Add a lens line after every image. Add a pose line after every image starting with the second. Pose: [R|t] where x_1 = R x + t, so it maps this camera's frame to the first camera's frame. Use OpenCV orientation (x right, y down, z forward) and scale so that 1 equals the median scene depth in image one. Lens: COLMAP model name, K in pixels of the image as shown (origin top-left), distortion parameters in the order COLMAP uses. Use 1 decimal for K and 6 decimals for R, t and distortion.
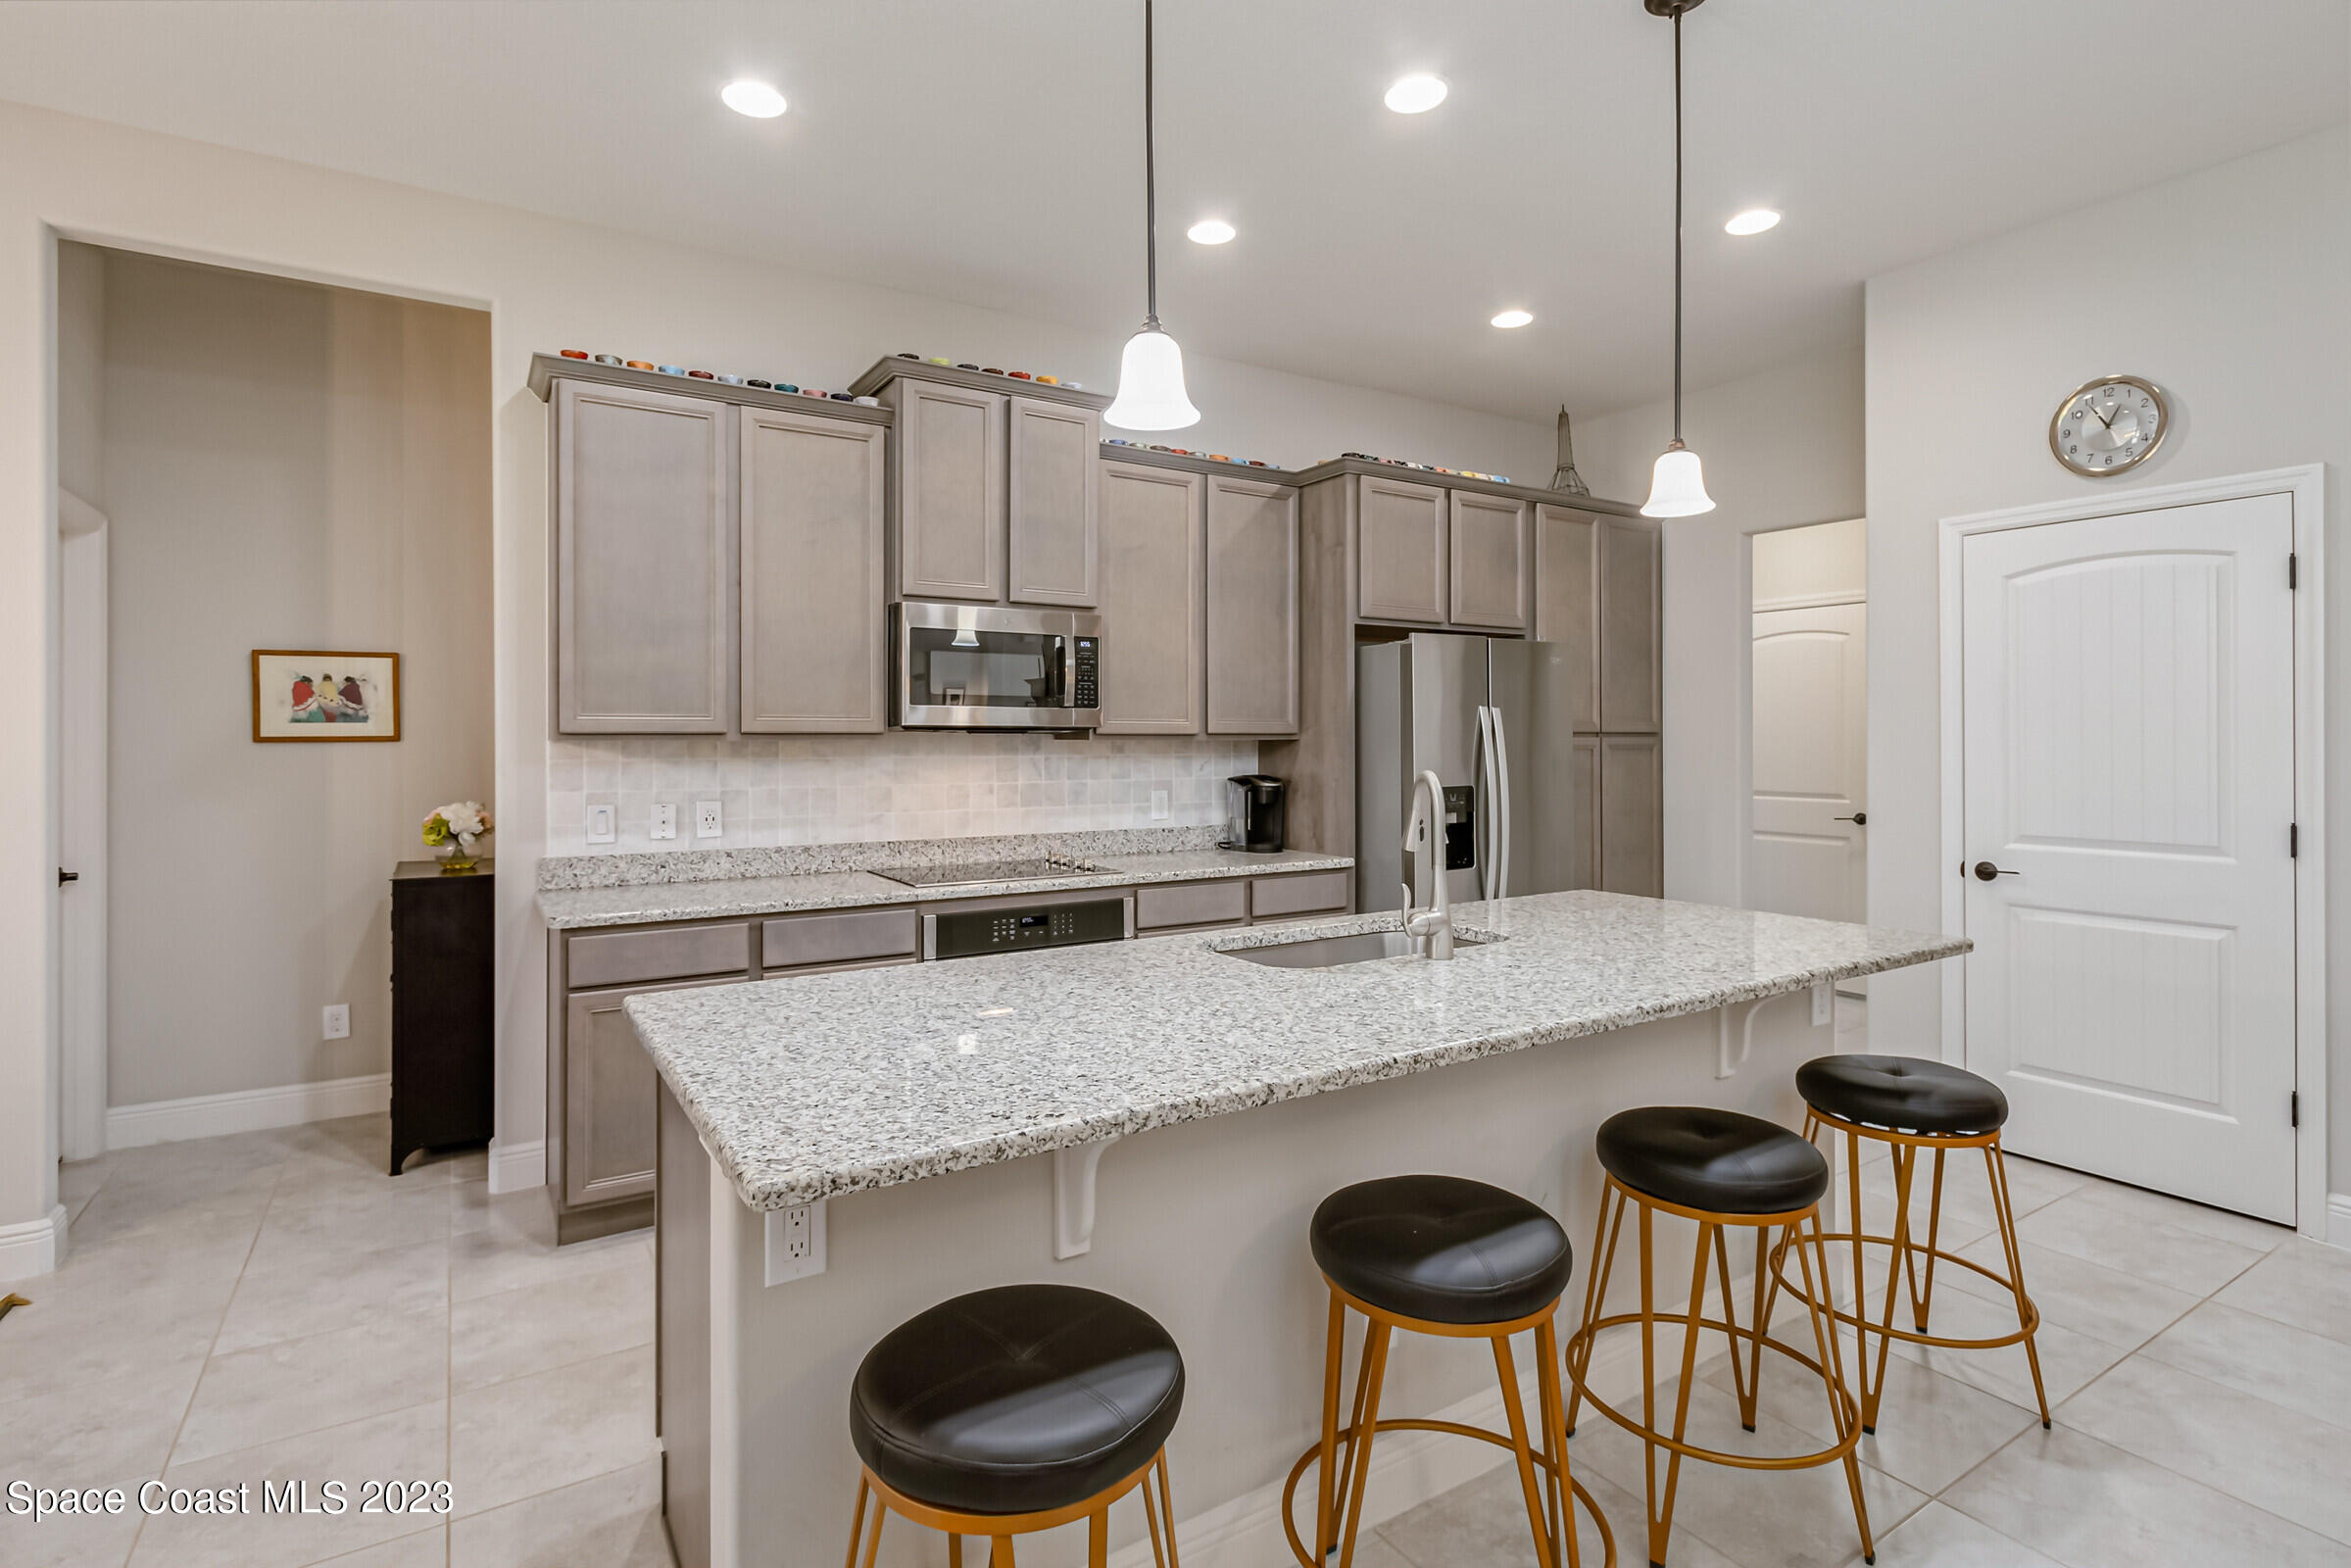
lens RADIAL K [[1128.4, 0, 1180.5], [0, 1128.4, 741.0], [0, 0, 1]] dist [-0.000887, -0.000133]
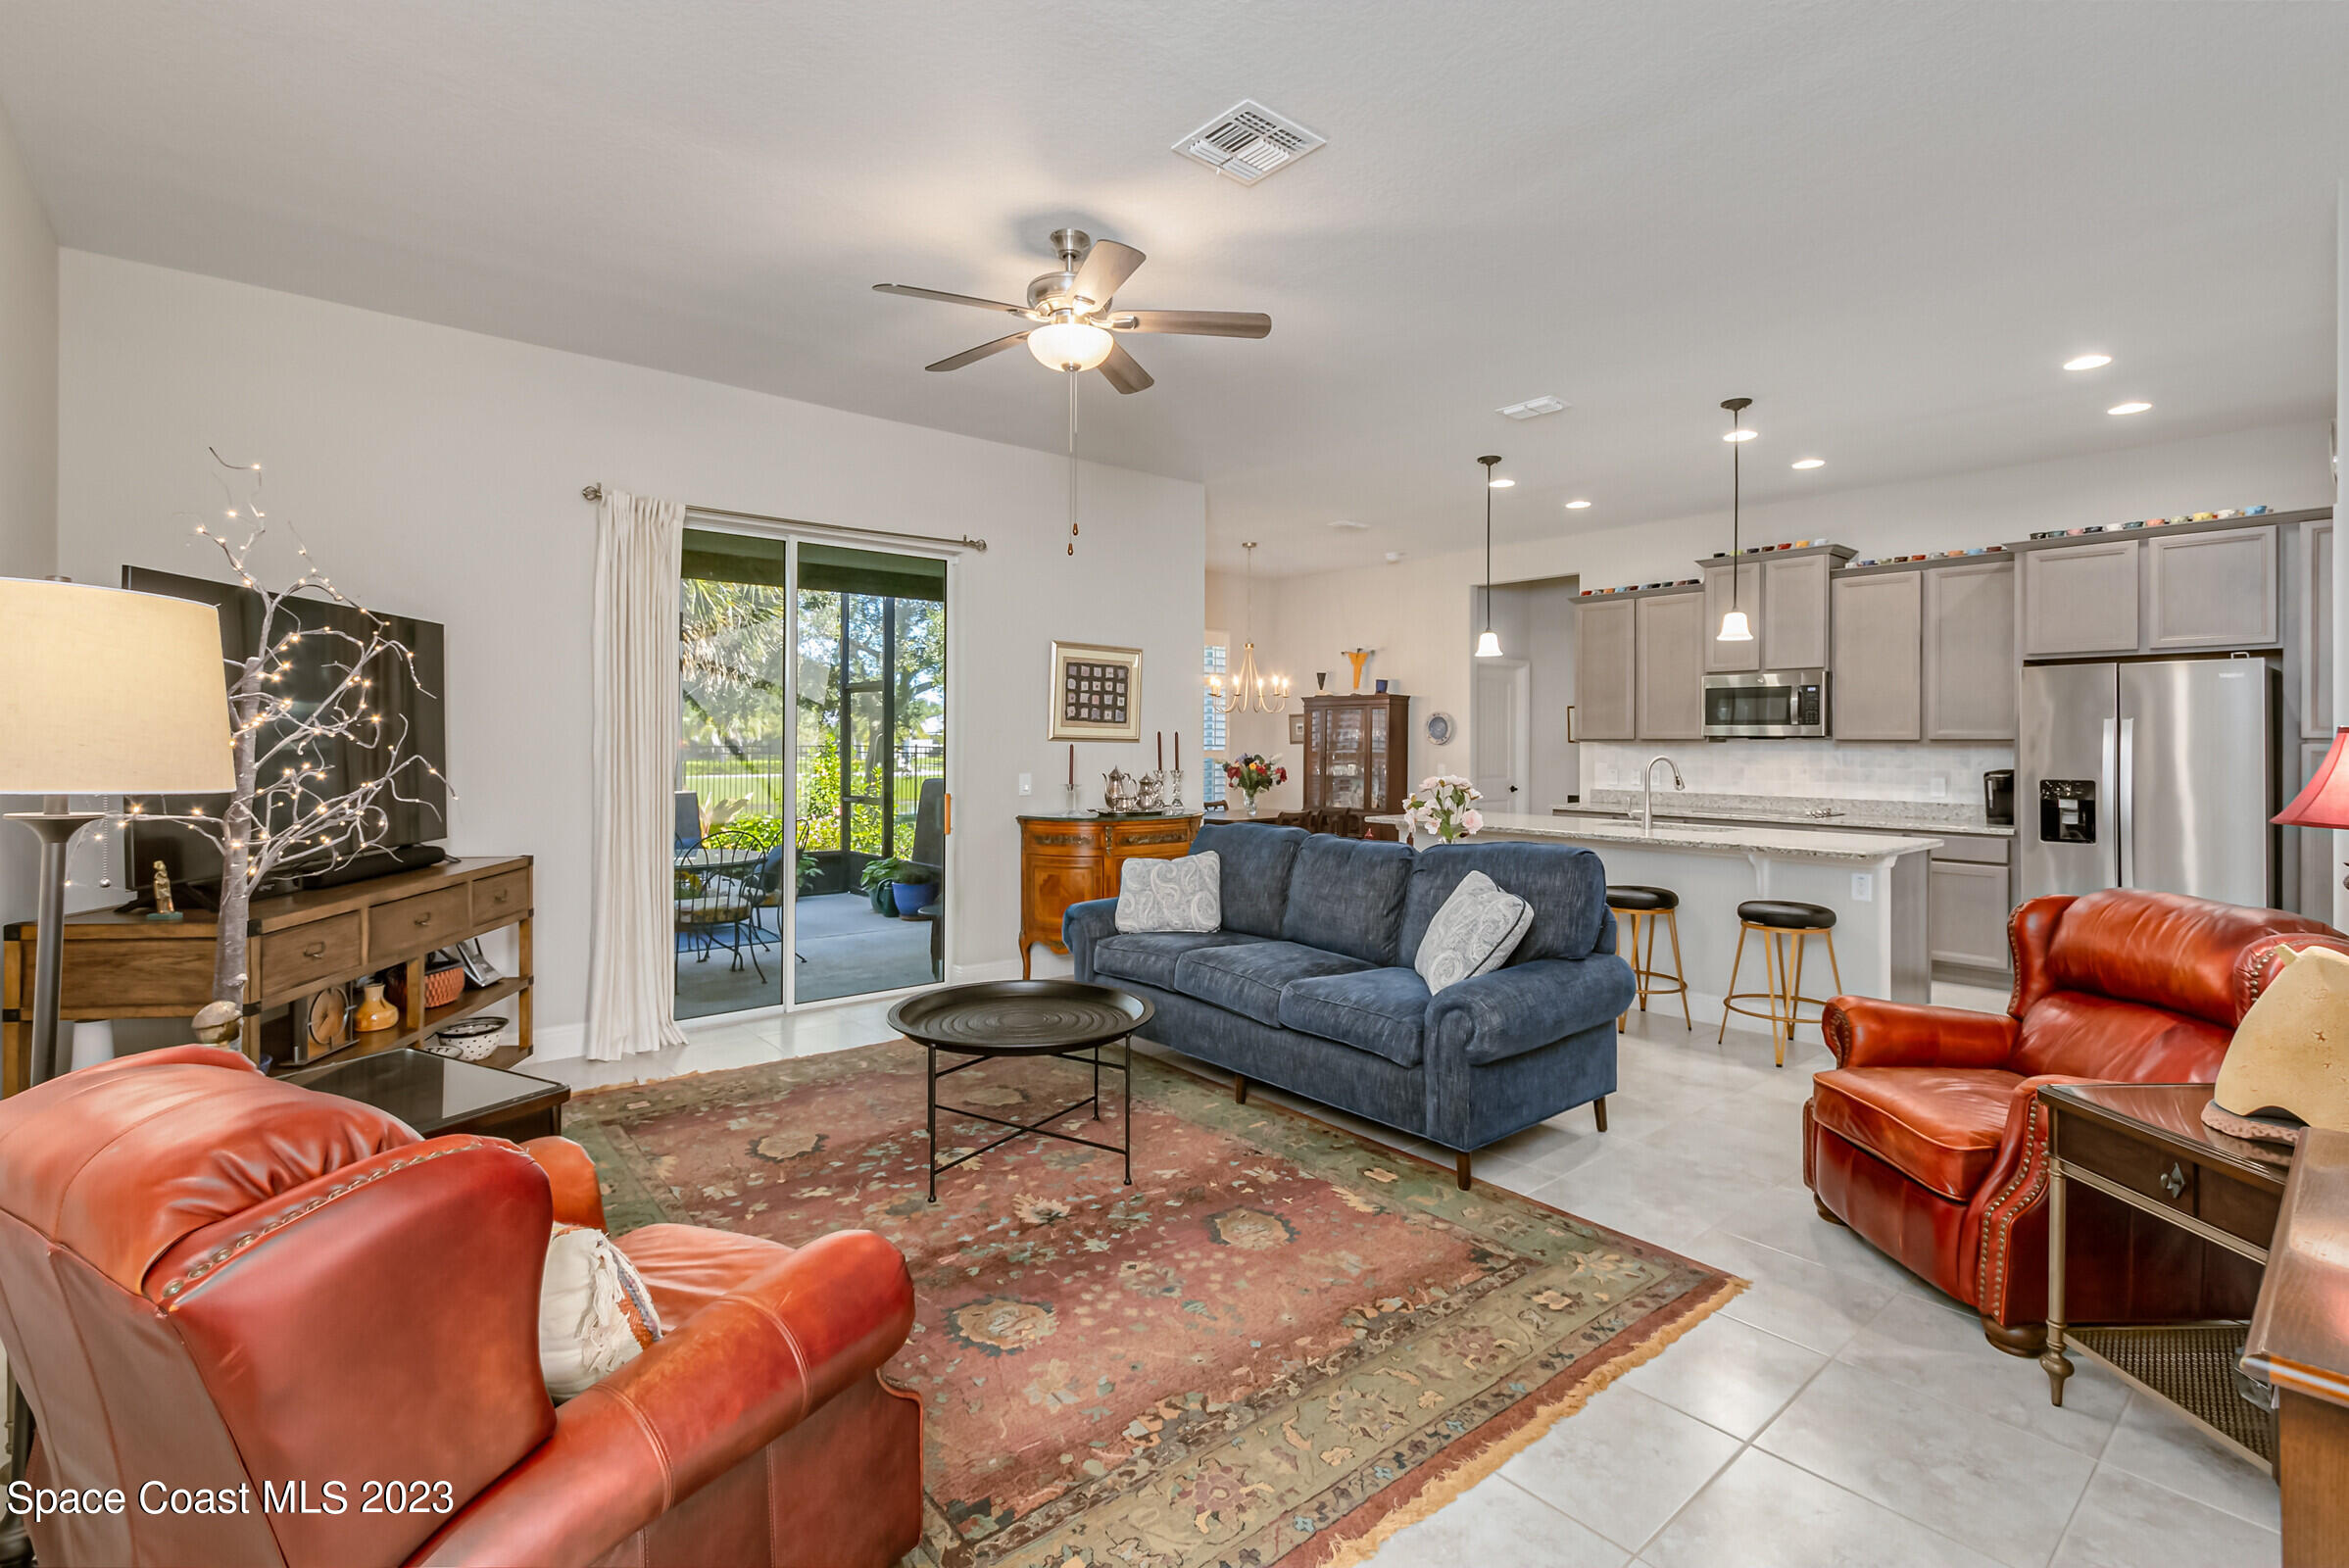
lens RADIAL K [[1091.0, 0, 1166.0], [0, 1091.0, 738.9], [0, 0, 1]] dist [0.001323, -0.000112]
pose [[0.146603, -0.000379, -0.989195, 1.418371], [-0.004680, 0.999988, -0.001077, -0.000961], [0.989184, 0.004787, 0.146599, -0.247251]]
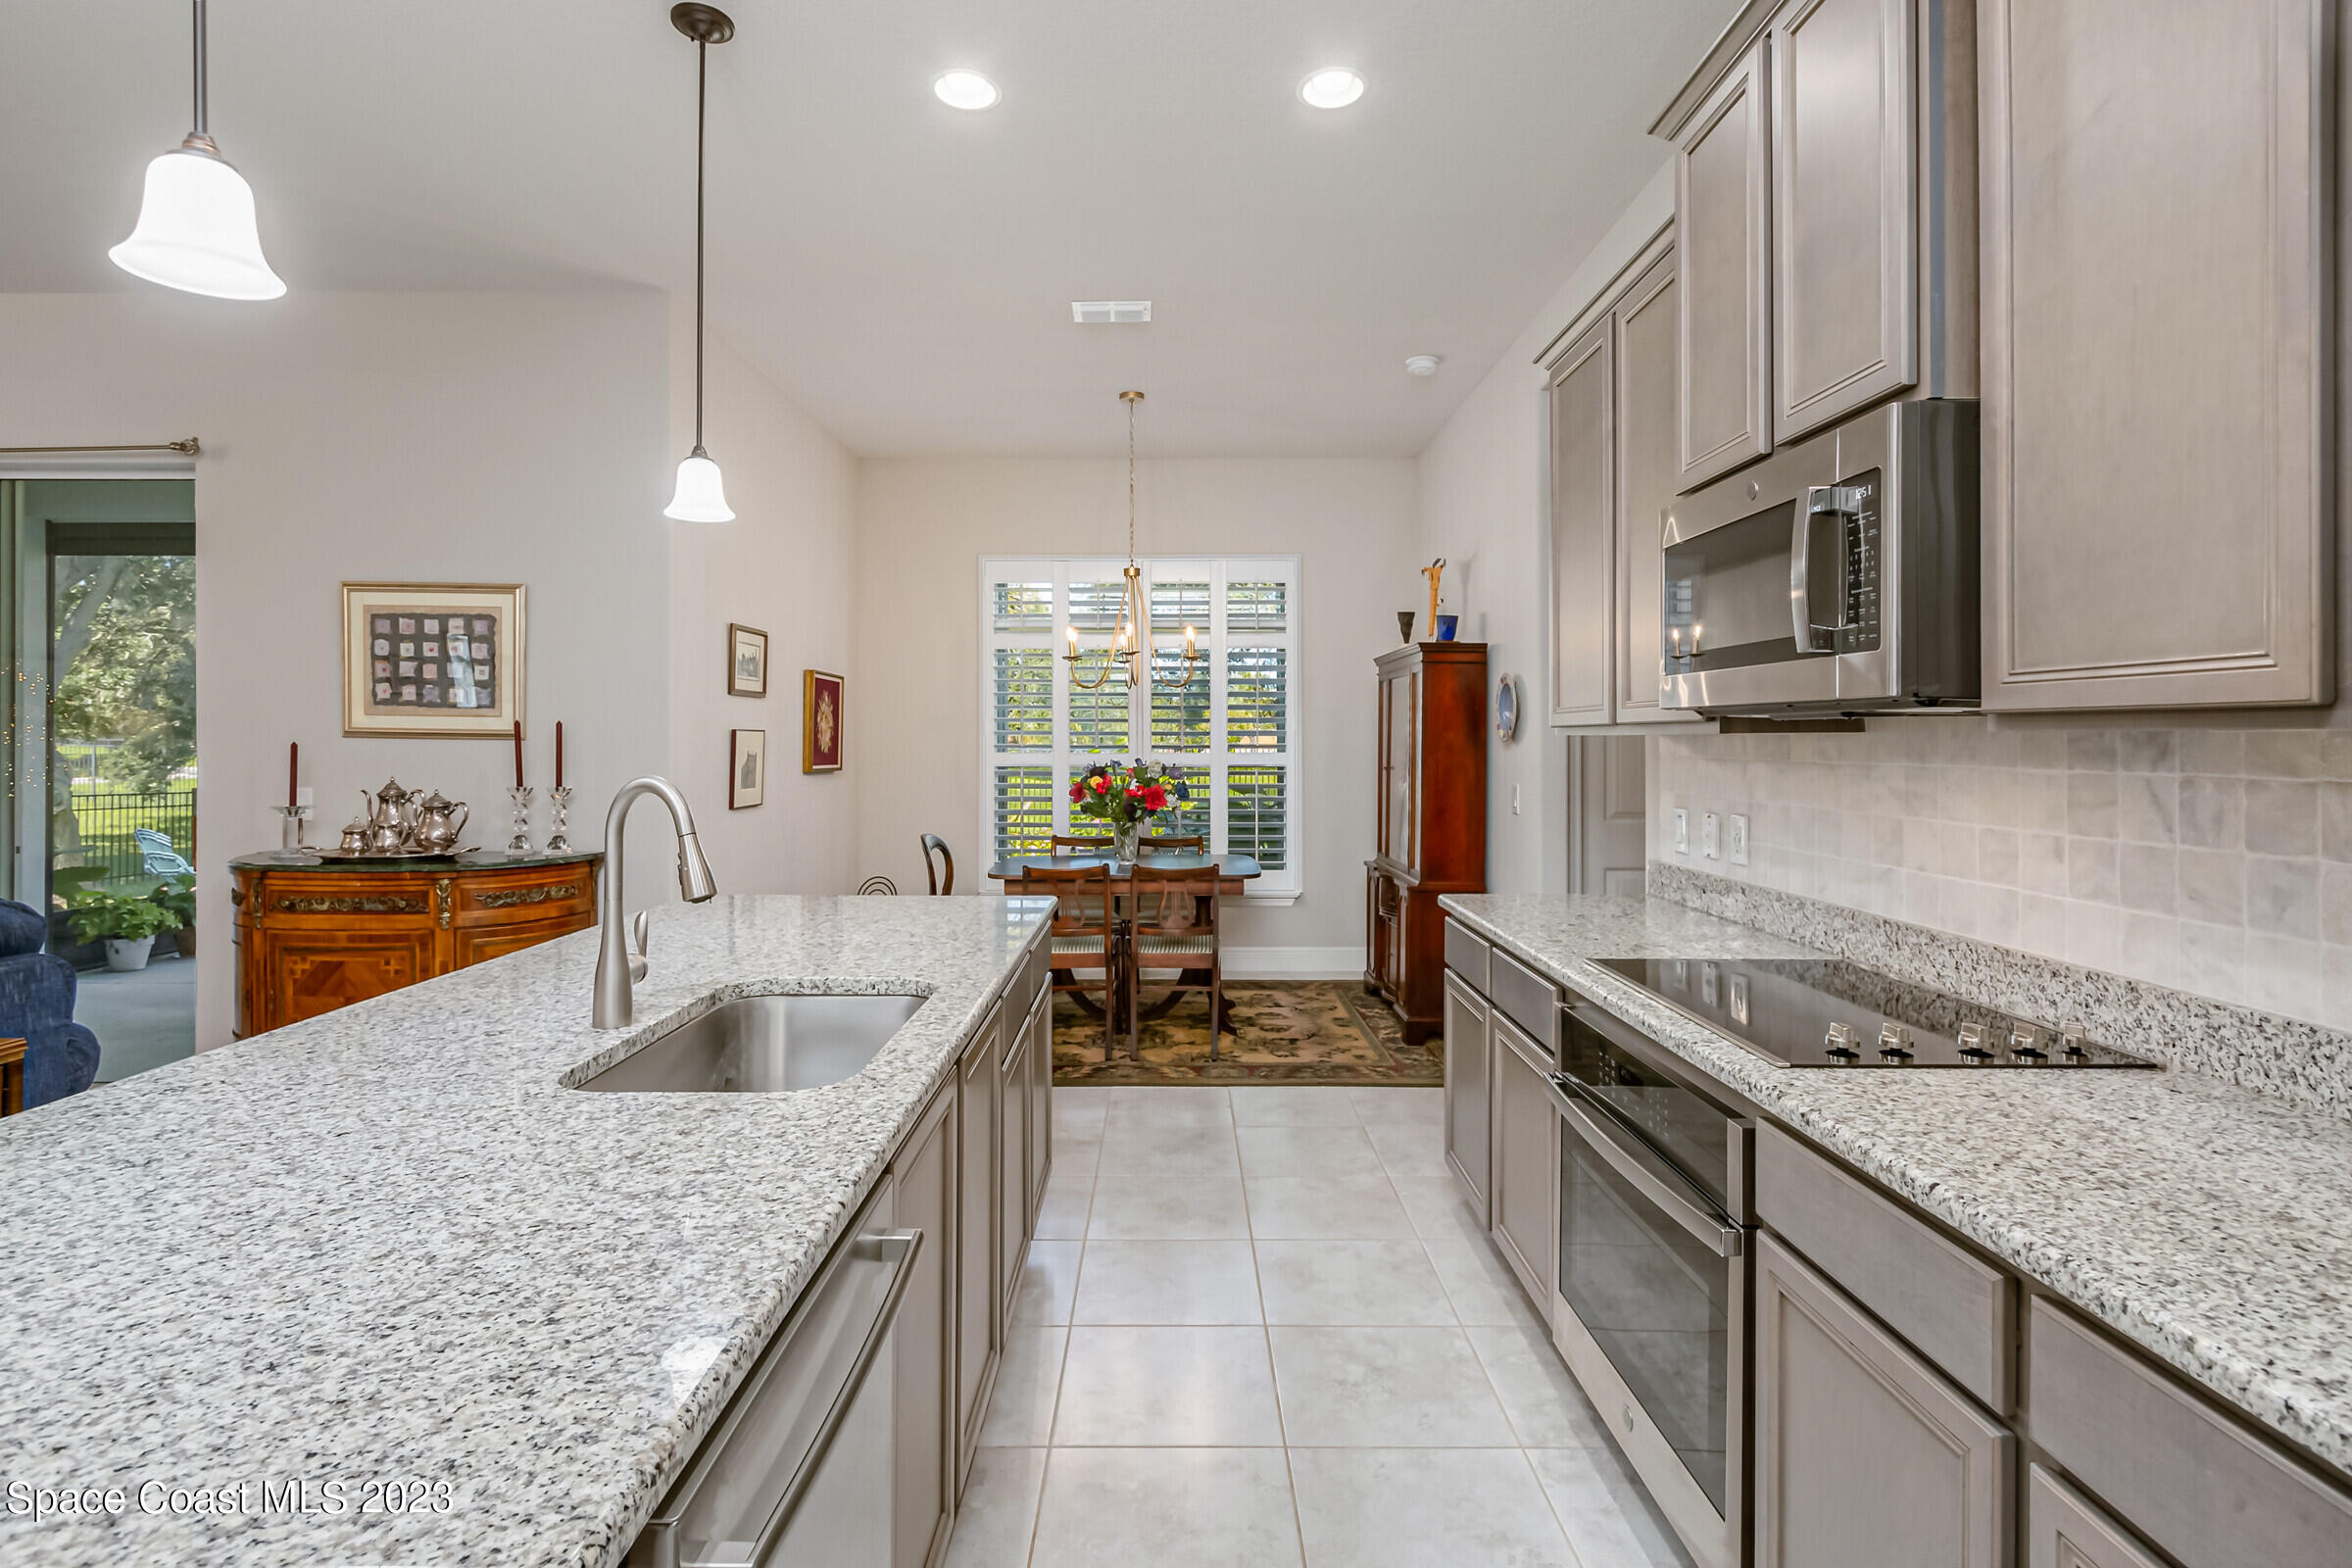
lens RADIAL K [[1147.5, 0, 1180.6], [0, 1147.5, 736.7], [0, 0, 1]] dist [-0.000027, -0.000538]
pose [[-0.527210, -0.001052, -0.849734, 0.381543], [0.000071, 0.999999, -0.001282, 0.001340], [0.849735, -0.000736, -0.527210, 0.976964]]
